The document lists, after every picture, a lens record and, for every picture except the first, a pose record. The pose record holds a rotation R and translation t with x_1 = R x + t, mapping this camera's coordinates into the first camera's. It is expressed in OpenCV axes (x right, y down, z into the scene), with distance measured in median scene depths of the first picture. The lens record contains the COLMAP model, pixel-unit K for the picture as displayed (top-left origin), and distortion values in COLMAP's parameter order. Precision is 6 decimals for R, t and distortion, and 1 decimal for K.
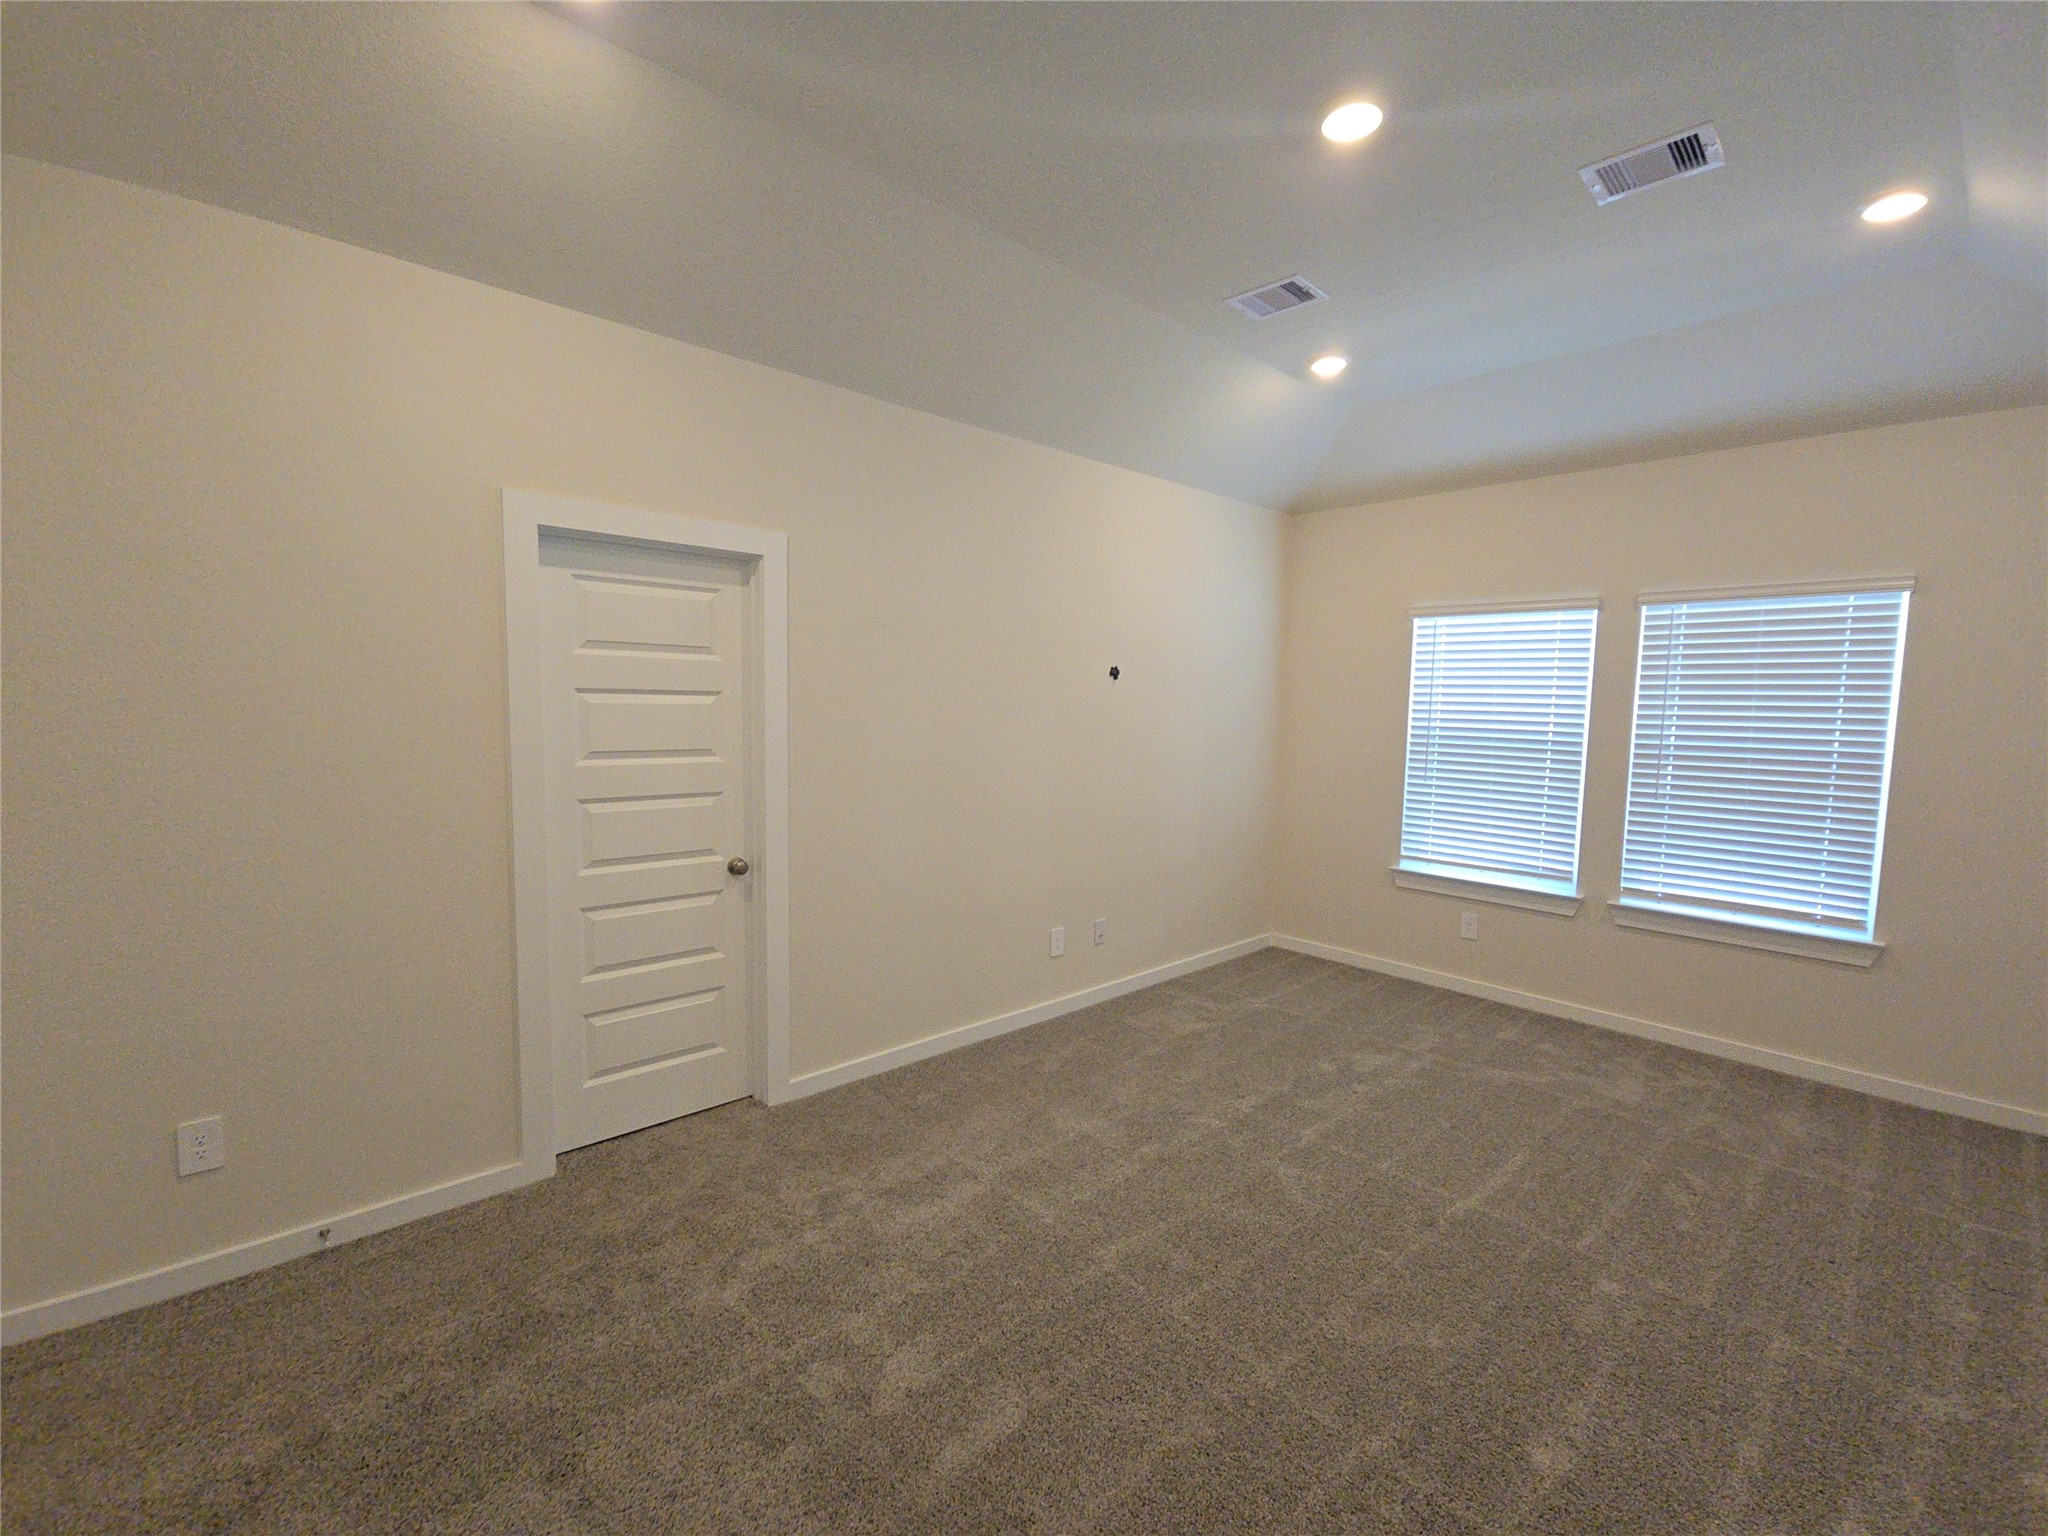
lens RADIAL K [[883.5, 0, 1028.8], [0, 883.5, 781.9], [0, 0, 1]] dist [-0.001113, -0.000625]
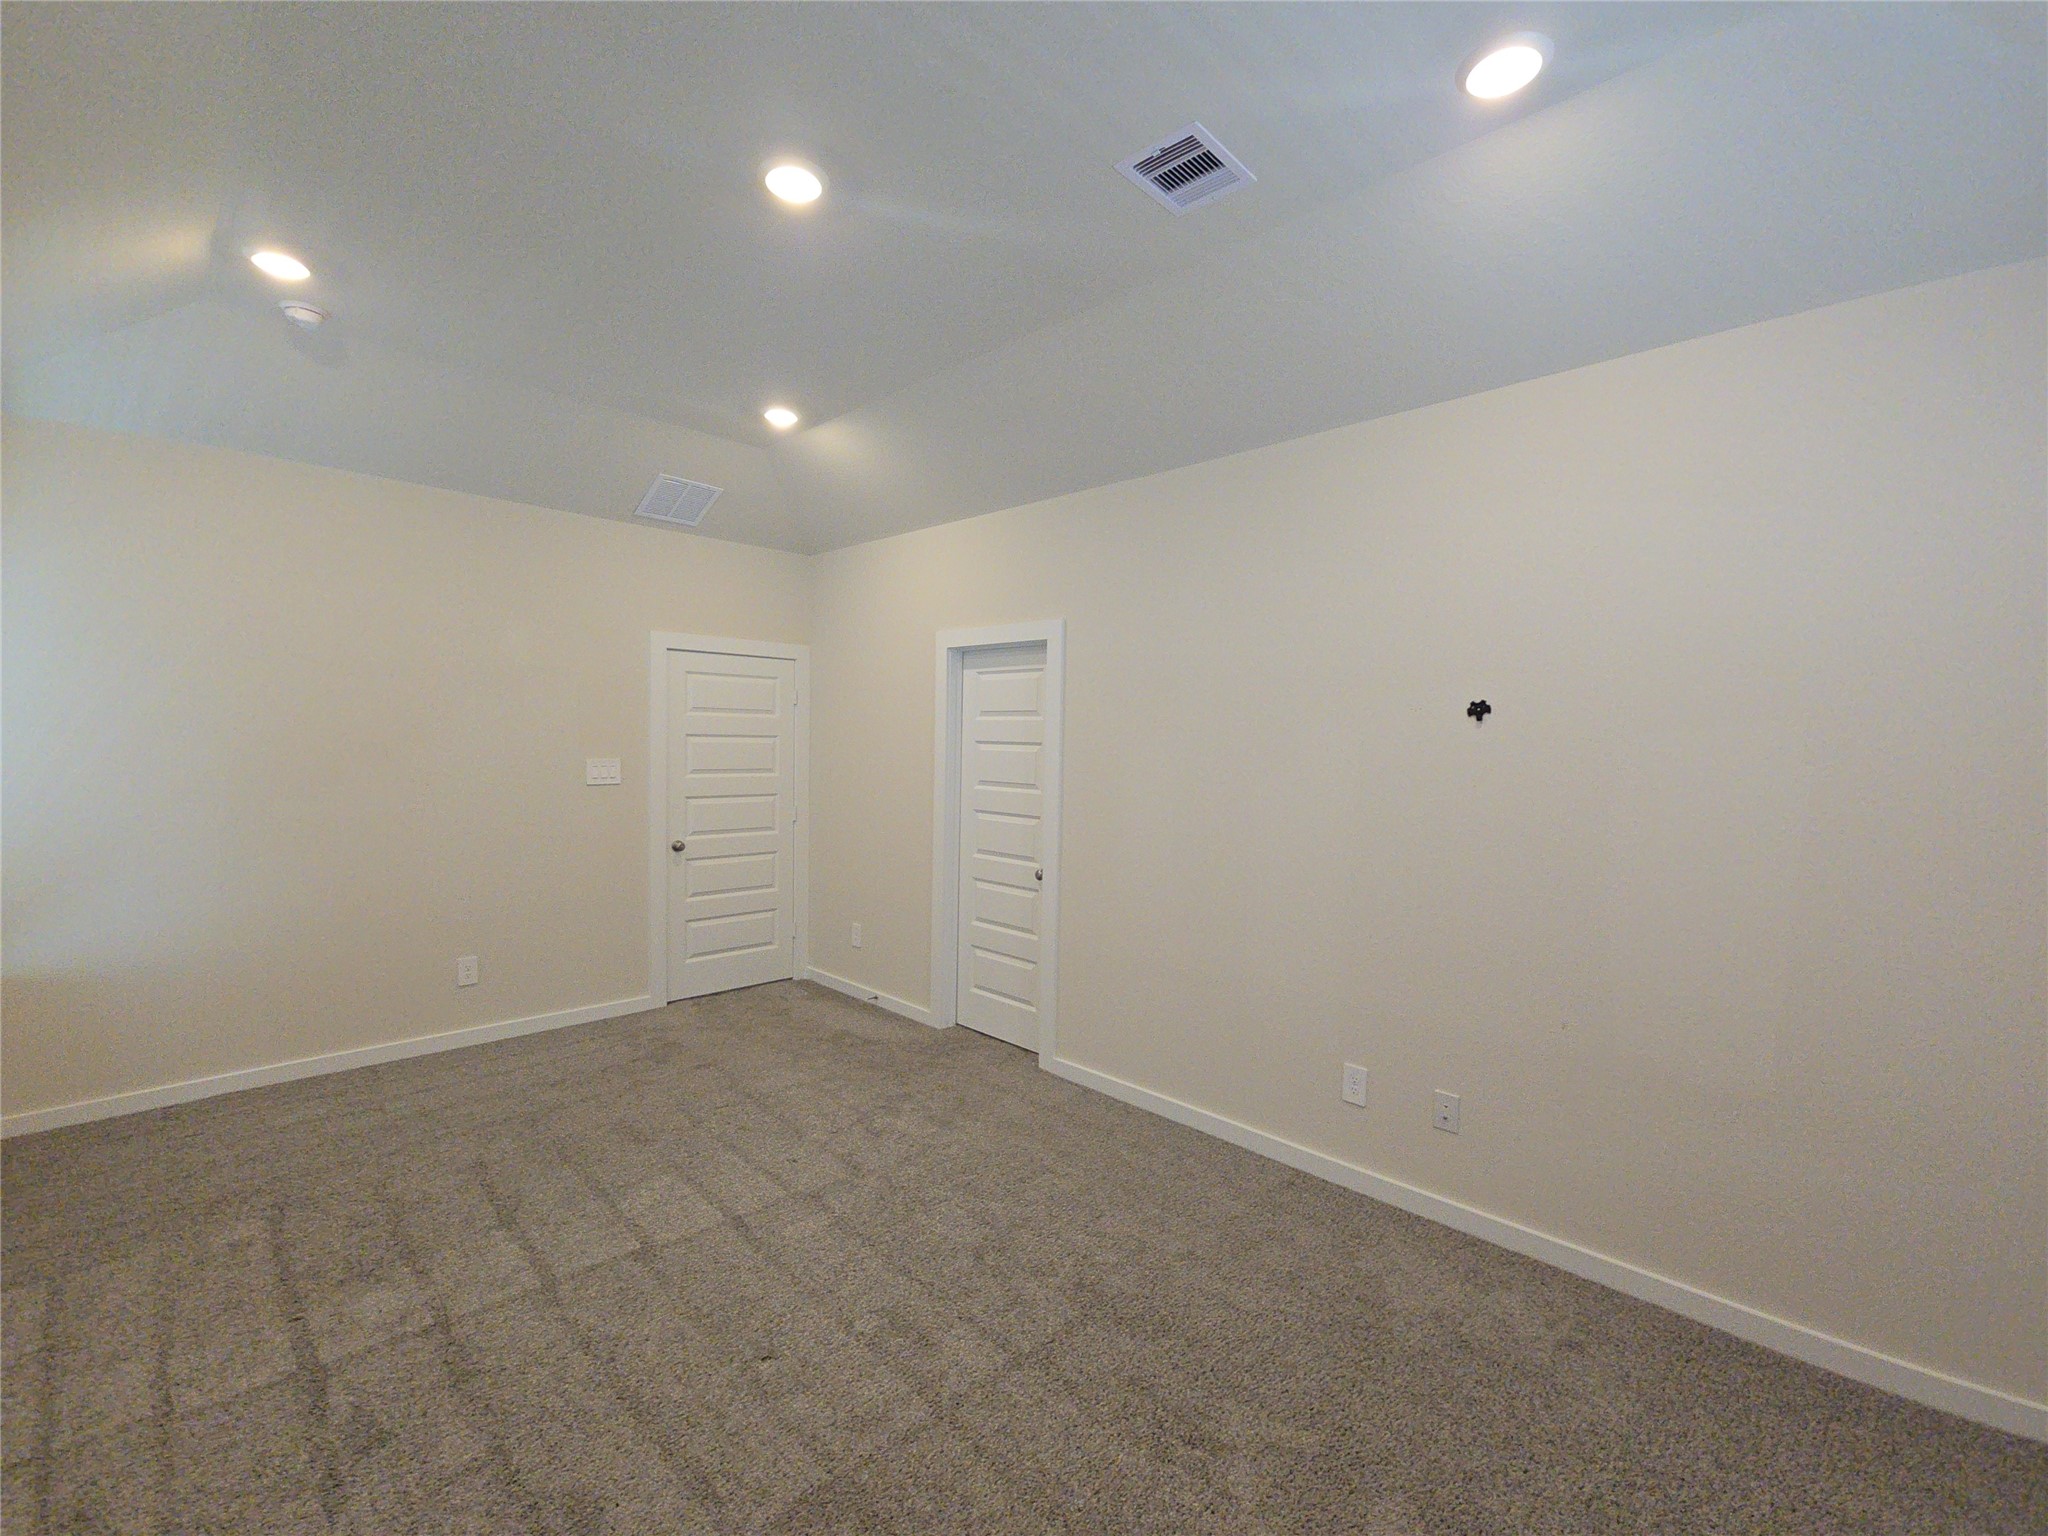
lens RADIAL K [[883.5, 0, 1028.8], [0, 883.5, 781.9], [0, 0, 1]] dist [-0.001113, -0.000625]
pose [[0.052101, 0.028719, -0.998229, 1.068728], [-0.115191, 0.993087, 0.022559, -0.074881], [0.991976, 0.113811, 0.055049, 0.966764]]
